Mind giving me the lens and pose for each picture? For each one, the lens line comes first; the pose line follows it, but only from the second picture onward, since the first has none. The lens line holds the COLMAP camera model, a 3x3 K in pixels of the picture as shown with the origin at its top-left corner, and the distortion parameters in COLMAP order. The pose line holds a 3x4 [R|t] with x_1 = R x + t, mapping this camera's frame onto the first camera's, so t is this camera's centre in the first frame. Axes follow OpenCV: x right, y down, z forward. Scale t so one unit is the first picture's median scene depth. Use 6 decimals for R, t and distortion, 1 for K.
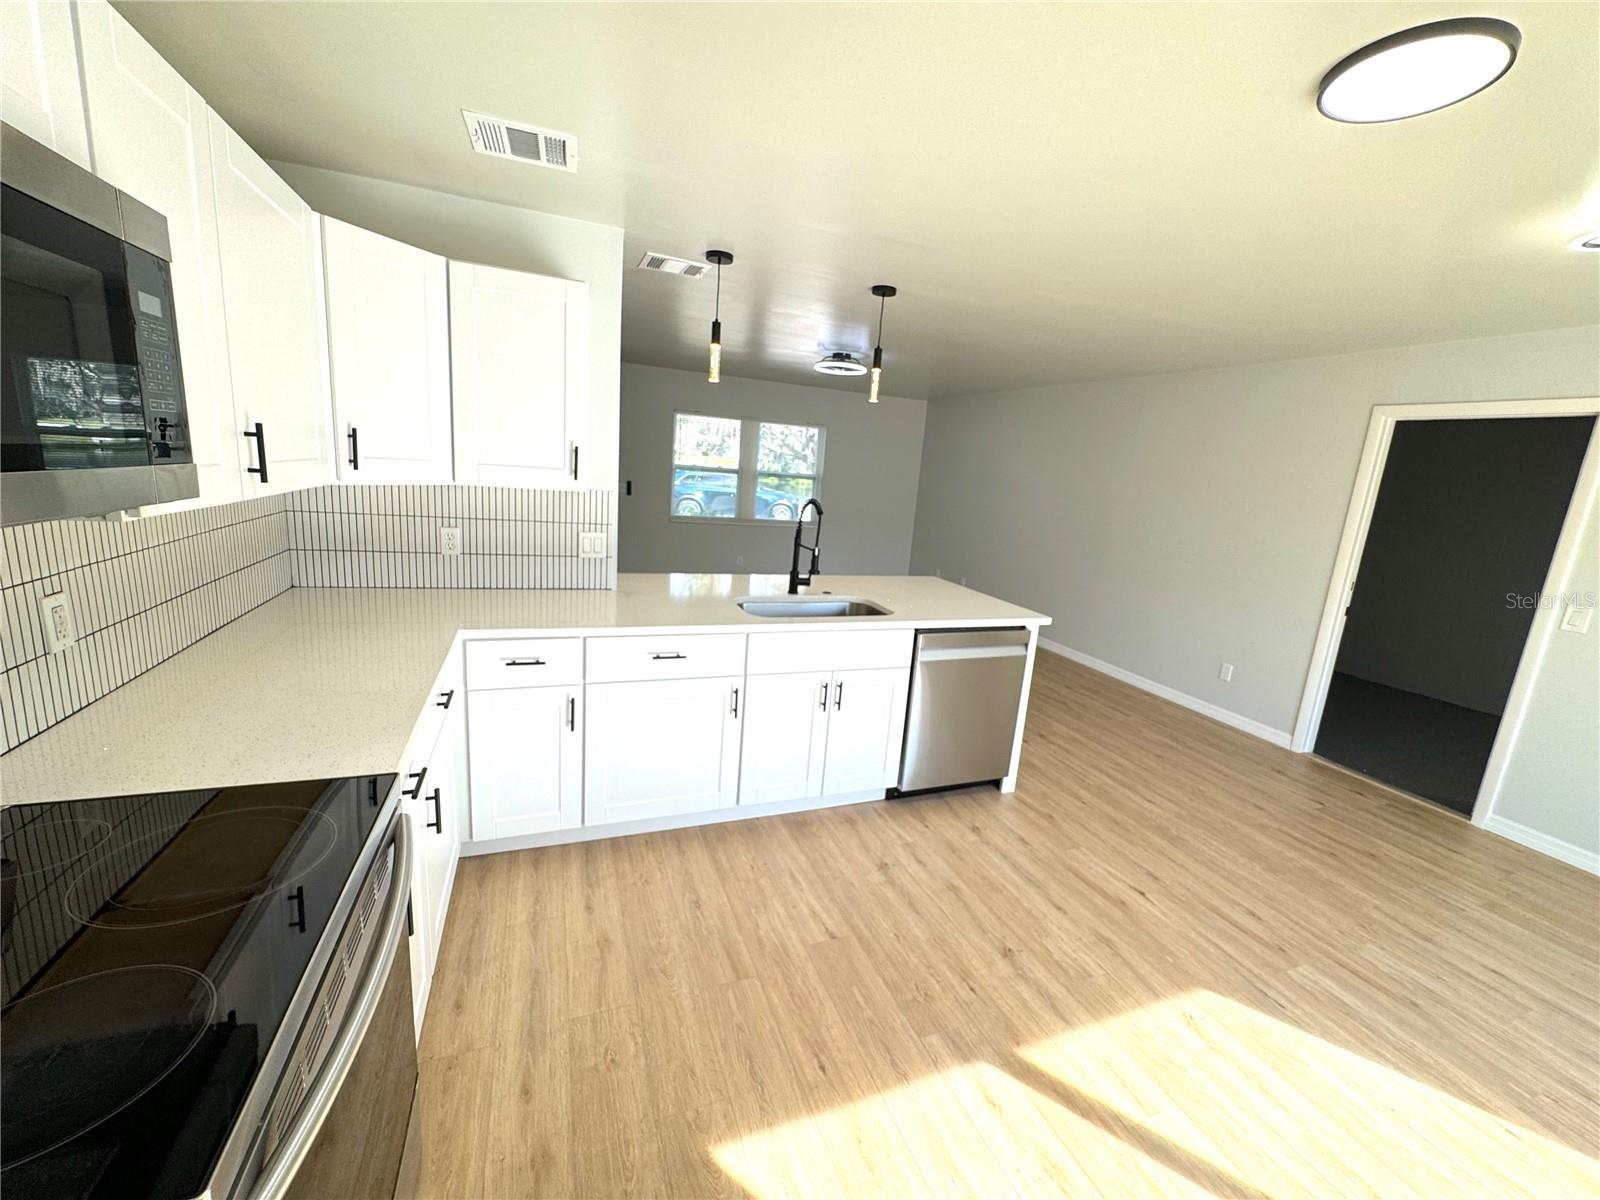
lens RADIAL K [[641.2, 0, 799.1], [0, 641.2, 597.2], [0, 0, 1]] dist [-0.005095, 0.000214]
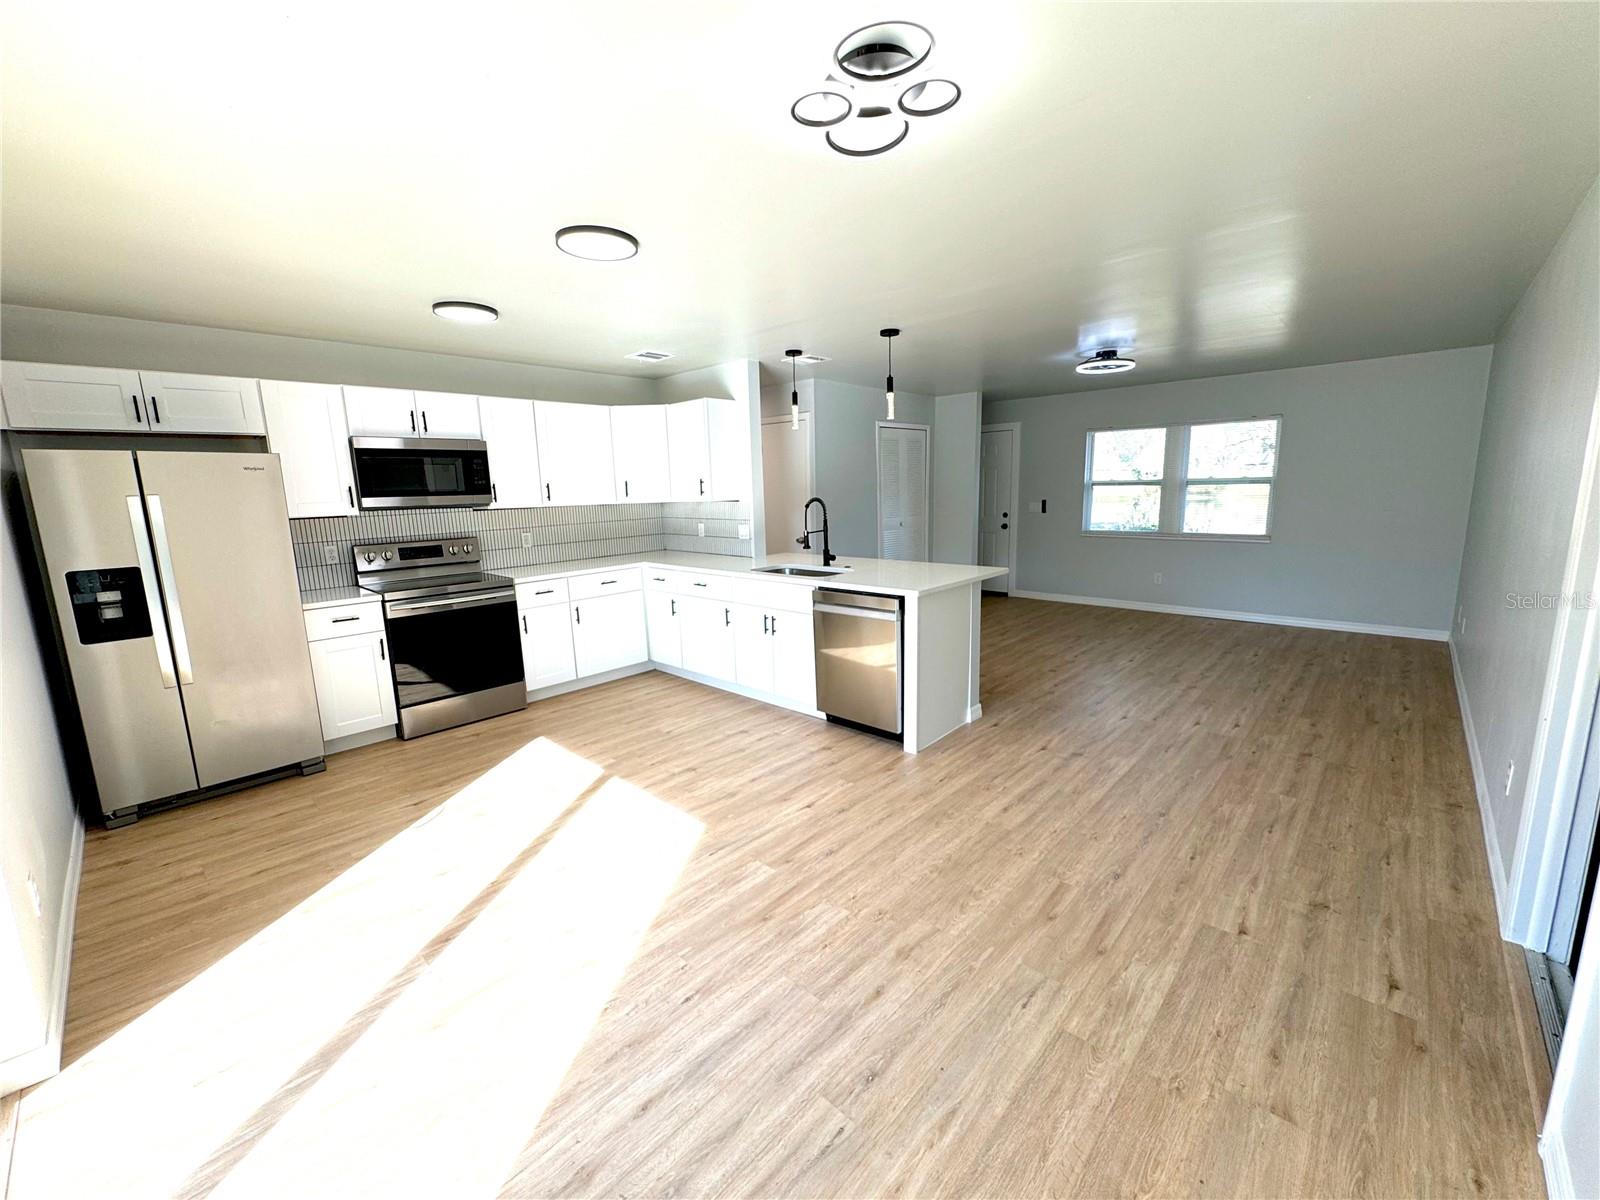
lens RADIAL K [[639.2, 0, 797.0], [0, 639.2, 597.6], [0, 0, 1]] dist [-0.000946, 0.000450]
pose [[0.427195, 0.067272, -0.901653, 1.474262], [-0.123544, 0.992218, 0.015495, 0.059590], [0.895679, 0.104775, 0.432182, 0.402387]]
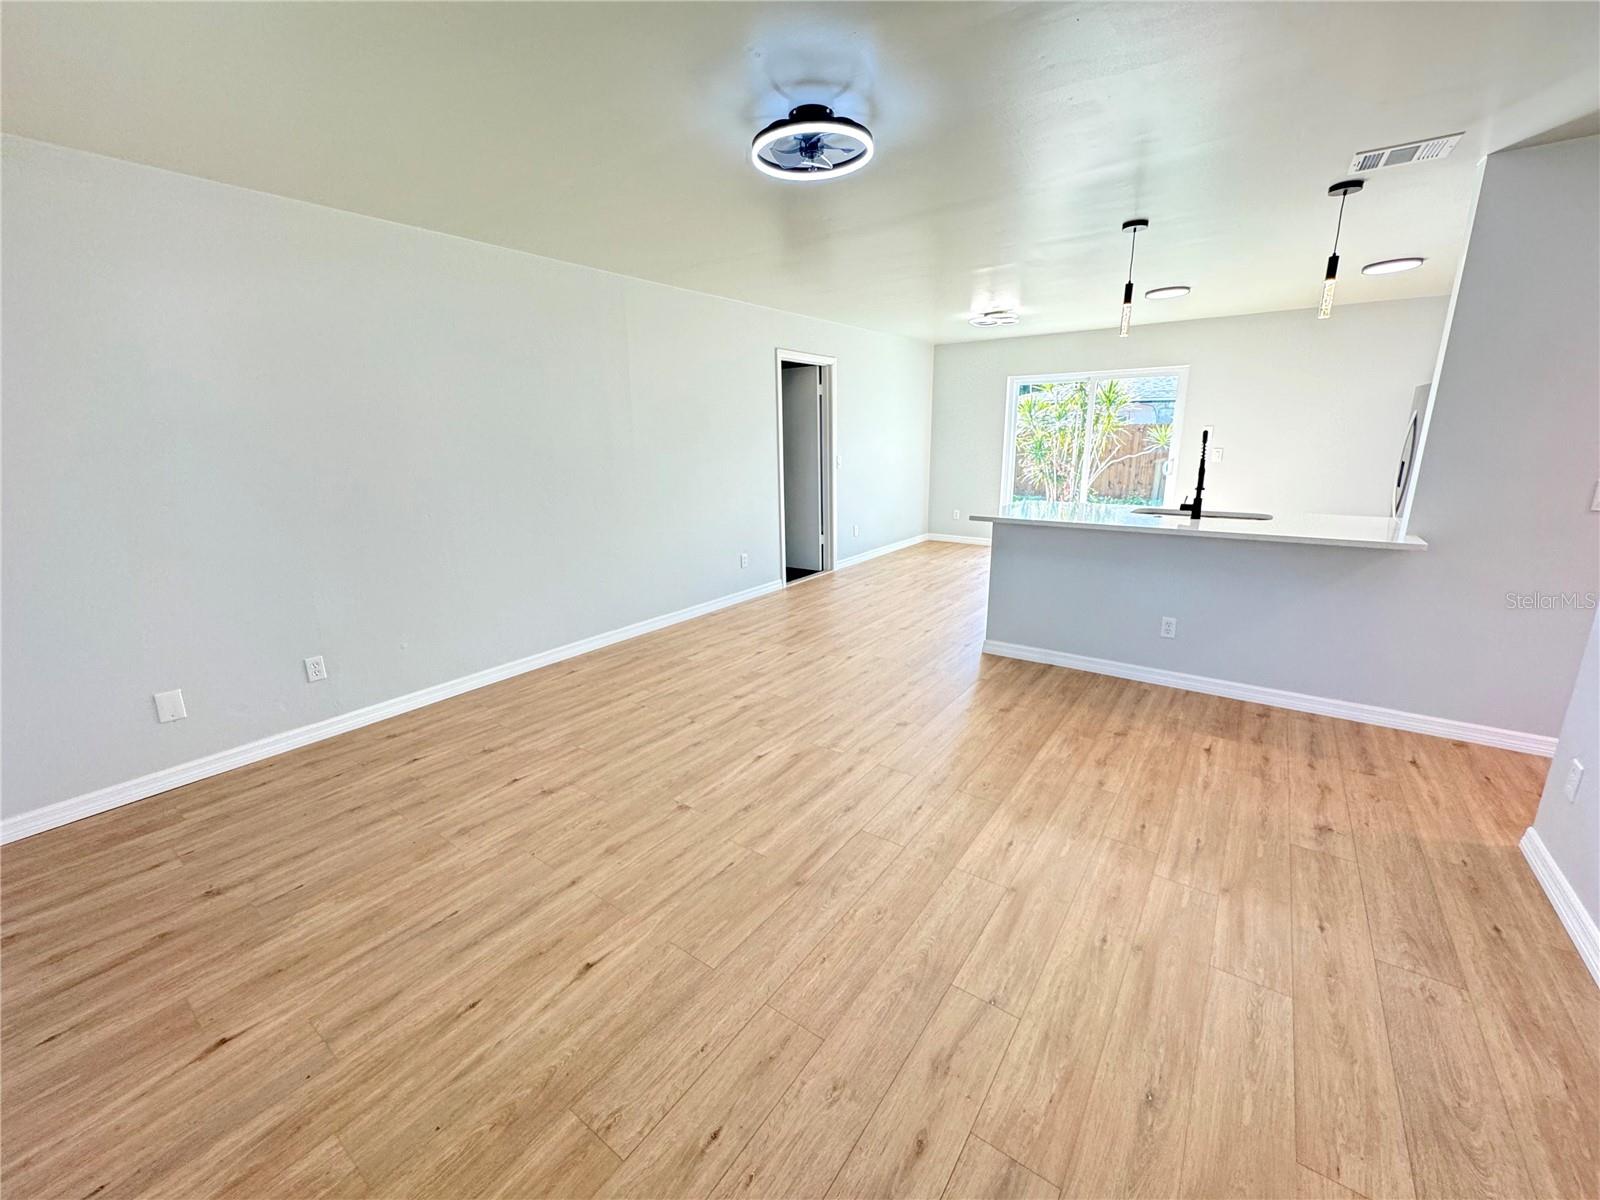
lens RADIAL K [[641.2, 0, 799.1], [0, 641.2, 597.2], [0, 0, 1]] dist [-0.005095, 0.000214]
pose [[-0.546918, -0.274180, 0.791016, -0.647103], [0.145966, 0.899149, 0.412584, -0.525489], [-0.824363, 0.341111, -0.451739, 2.511295]]
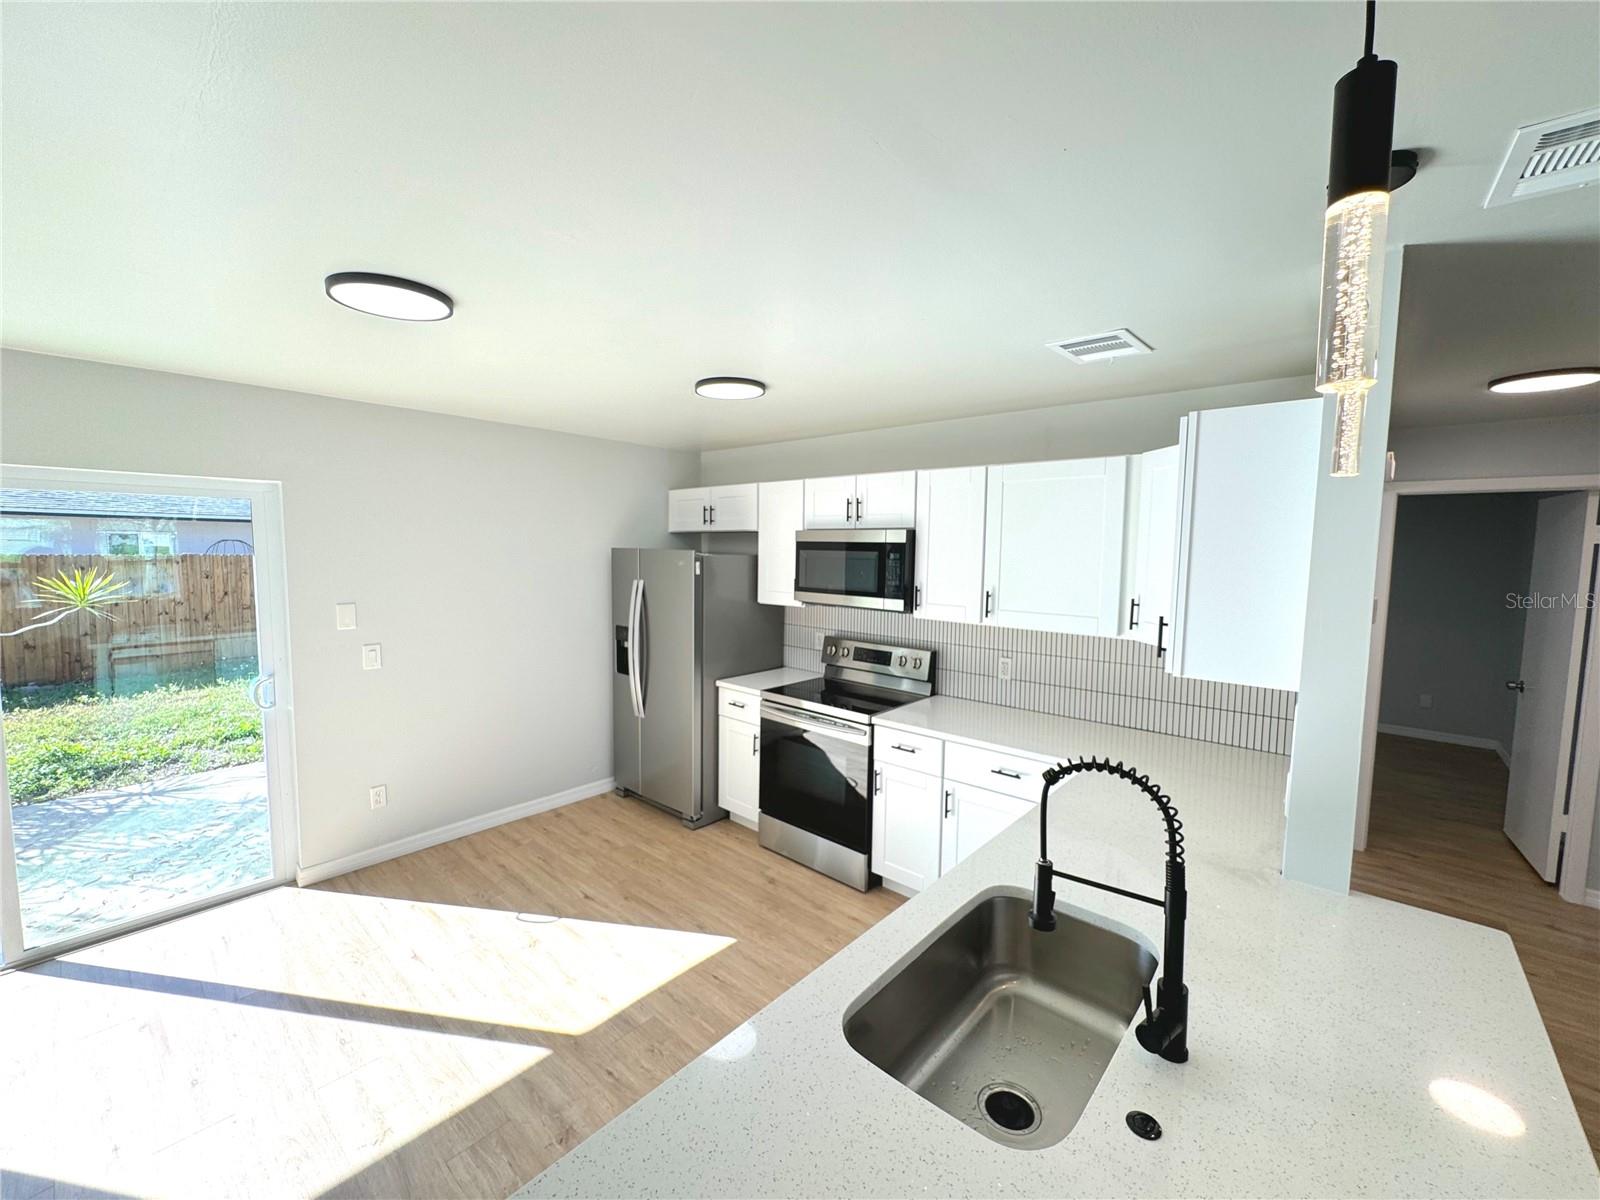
lens RADIAL K [[641.2, 0, 799.1], [0, 641.2, 597.2], [0, 0, 1]] dist [-0.005095, 0.000214]
pose [[-0.882950, -0.051891, -0.466590, 0.391863], [-0.174382, 0.959016, 0.223335, -0.327119], [0.435879, 0.278558, -0.855812, 1.349467]]
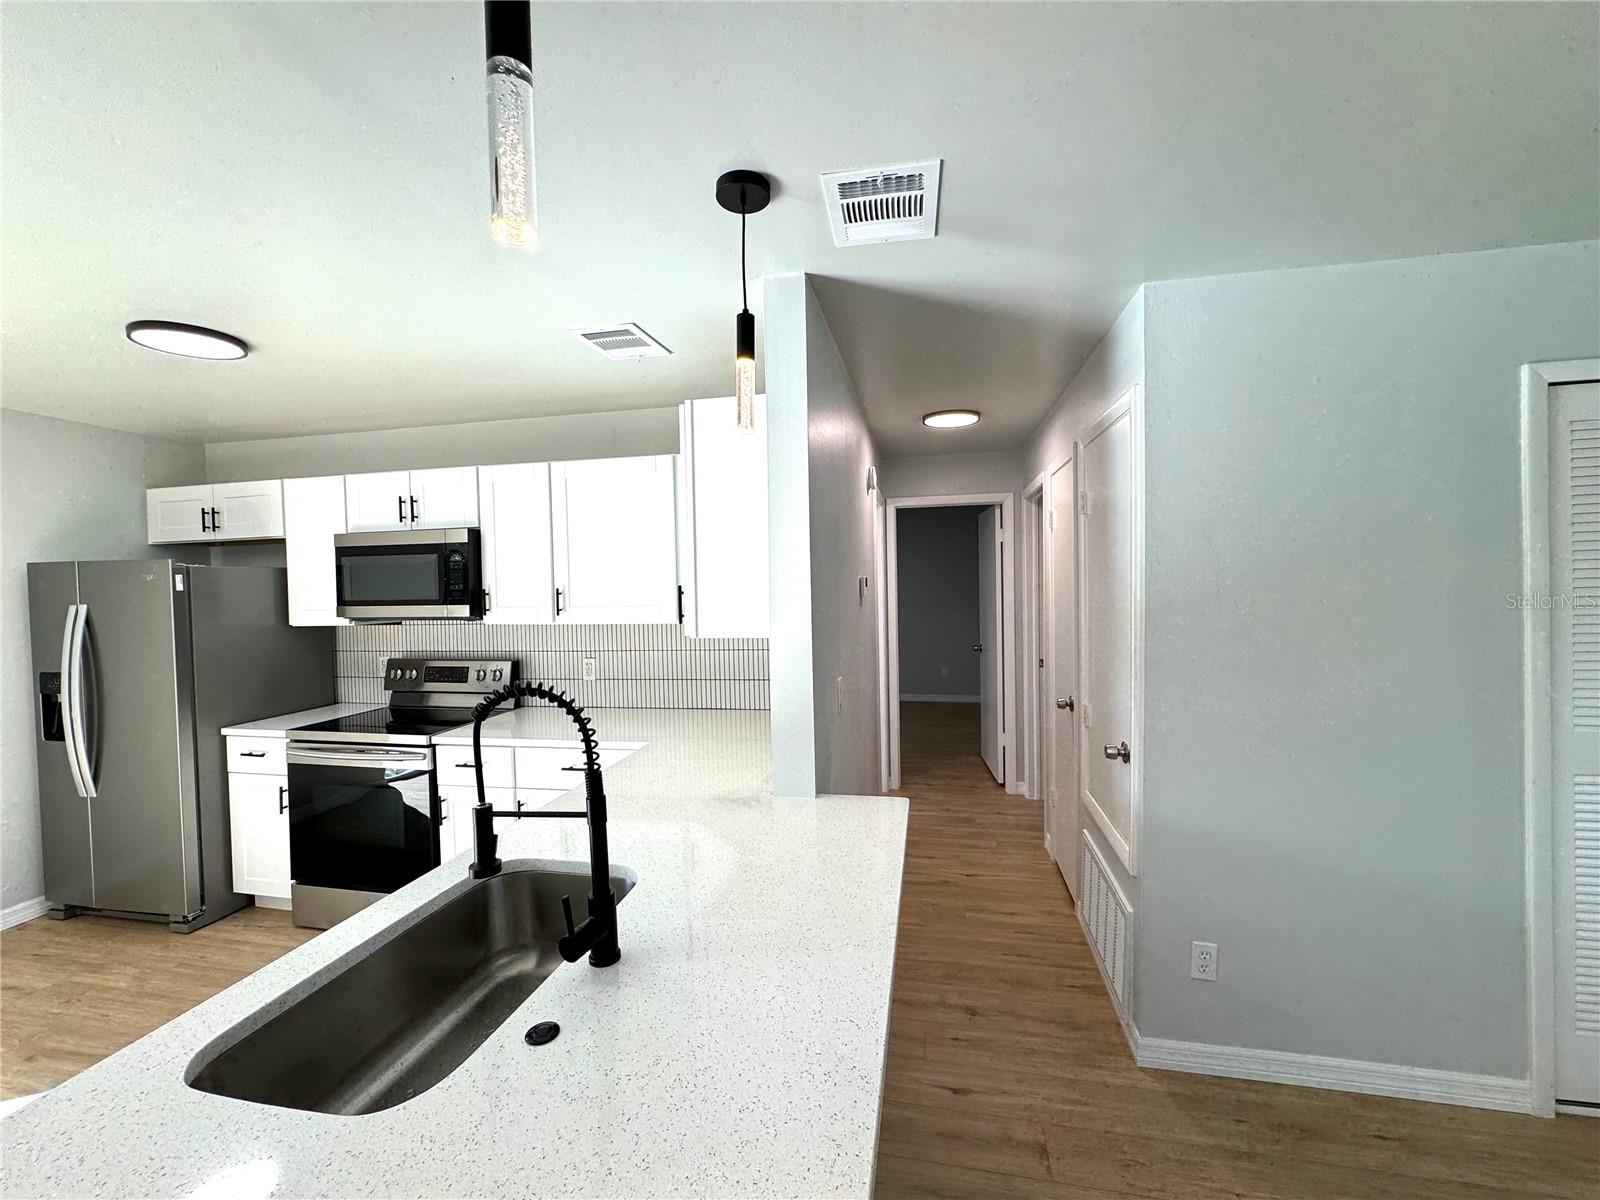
lens RADIAL K [[639.2, 0, 797.0], [0, 639.2, 597.6], [0, 0, 1]] dist [-0.000946, 0.000450]
pose [[-0.540541, -0.044057, -0.840163, 0.273982], [-0.191256, 0.978917, 0.071717, -0.285671], [0.819290, 0.199452, -0.537571, 1.461876]]
